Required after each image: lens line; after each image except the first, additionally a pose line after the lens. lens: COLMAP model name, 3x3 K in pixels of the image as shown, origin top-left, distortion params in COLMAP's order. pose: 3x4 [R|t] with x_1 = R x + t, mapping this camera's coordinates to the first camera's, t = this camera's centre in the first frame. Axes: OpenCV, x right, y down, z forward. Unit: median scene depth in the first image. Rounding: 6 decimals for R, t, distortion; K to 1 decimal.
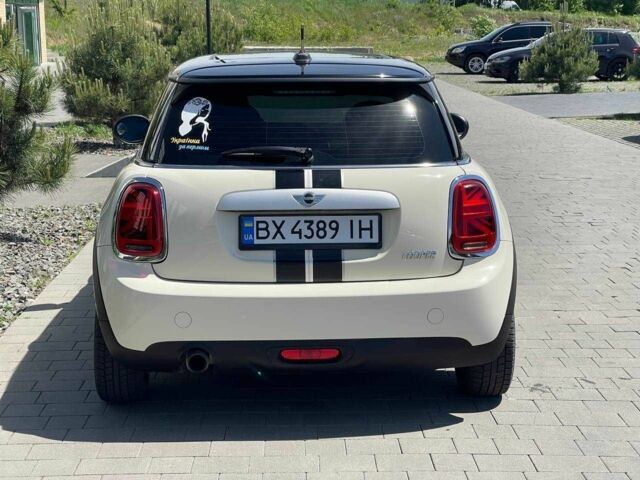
lens RADIAL K [[1199.8, 0, 320.0], [0, 1199.8, 240.0], [0, 0, 1]] dist [0.216466, 0.043729]
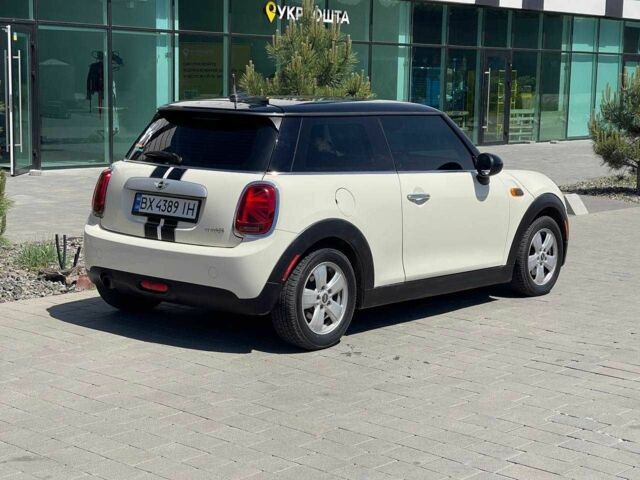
lens RADIAL K [[1199.8, 0, 320.0], [0, 1199.8, 240.0], [0, 0, 1]] dist [0.216466, 0.043729]
pose [[0.745427, 0.111671, -0.657167, 1.149269], [-0.146923, 0.989147, 0.001429, 0.003031], [0.650194, 0.095488, 0.753744, -0.021966]]
